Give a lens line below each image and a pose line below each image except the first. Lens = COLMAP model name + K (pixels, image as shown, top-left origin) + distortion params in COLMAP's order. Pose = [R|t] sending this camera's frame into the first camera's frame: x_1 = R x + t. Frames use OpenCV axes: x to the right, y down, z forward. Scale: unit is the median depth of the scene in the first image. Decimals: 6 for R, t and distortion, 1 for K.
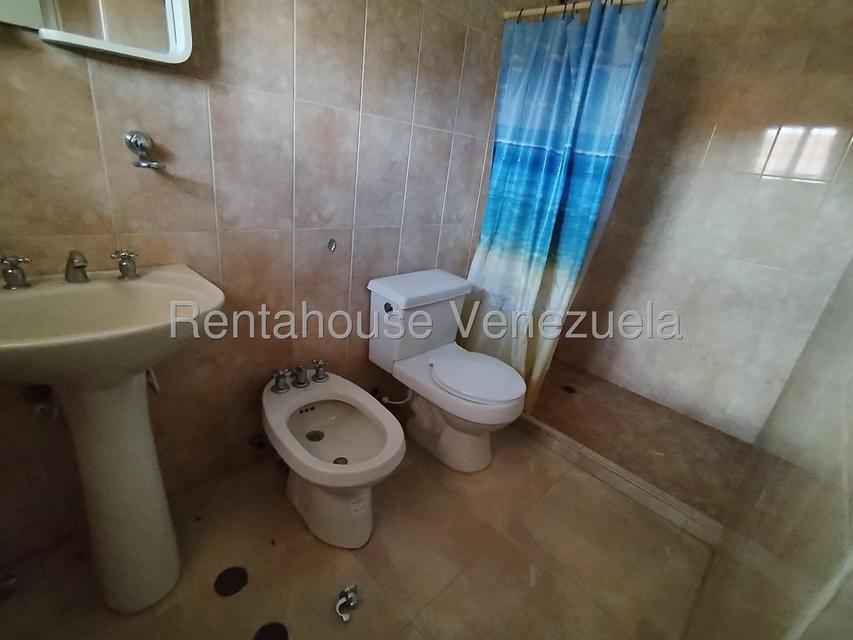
lens RADIAL K [[402.9, 0, 426.5], [0, 402.9, 320.0], [0, 0, 1]] dist [-0.002949, -0.000149]
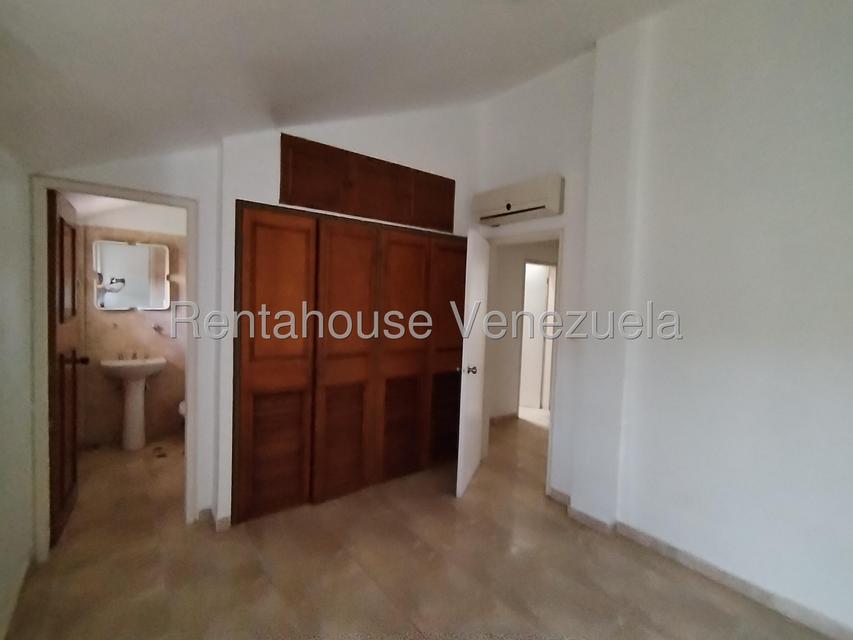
lens RADIAL K [[402.9, 0, 426.5], [0, 402.9, 320.0], [0, 0, 1]] dist [-0.002949, -0.000149]
pose [[0.984514, -0.123361, -0.124557, 2.493148], [0.064908, 0.916524, -0.394679, 1.276692], [0.162847, 0.380482, 0.910337, -2.278576]]
